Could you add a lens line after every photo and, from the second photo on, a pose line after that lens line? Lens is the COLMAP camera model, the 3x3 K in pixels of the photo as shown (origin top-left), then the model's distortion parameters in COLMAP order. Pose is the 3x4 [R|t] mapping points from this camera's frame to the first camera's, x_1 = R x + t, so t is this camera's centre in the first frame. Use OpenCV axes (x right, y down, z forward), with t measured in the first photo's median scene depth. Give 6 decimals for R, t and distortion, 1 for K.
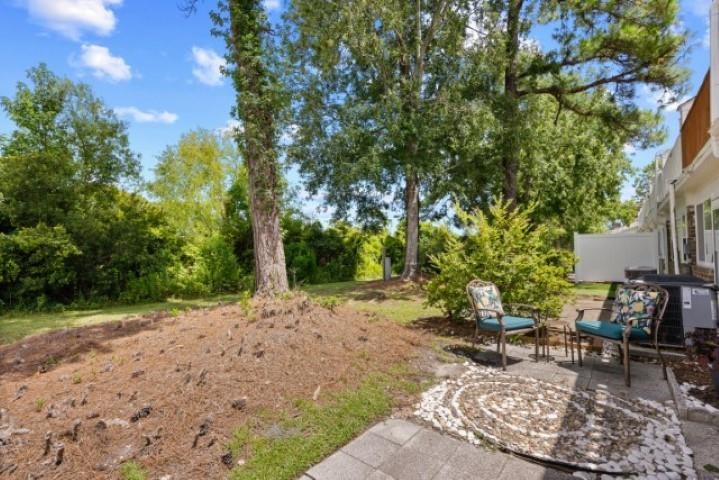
lens RADIAL K [[338.2, 0, 357.5], [0, 338.2, 238.7], [0, 0, 1]] dist [-0.001600, -0.000141]
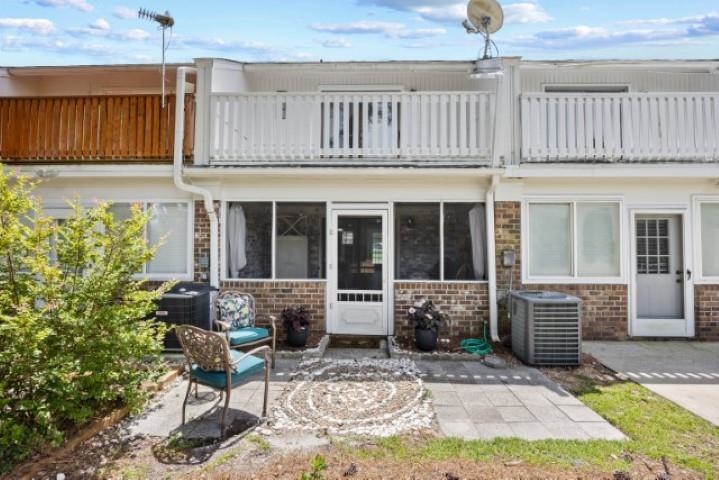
lens RADIAL K [[338.2, 0, 357.5], [0, 338.2, 238.7], [0, 0, 1]] dist [-0.001600, -0.000141]
pose [[-0.603837, 0.023985, 0.796747, -0.555697], [-0.025855, 0.998432, -0.049651, -0.016226], [-0.796689, -0.050581, -0.602270, 1.865413]]
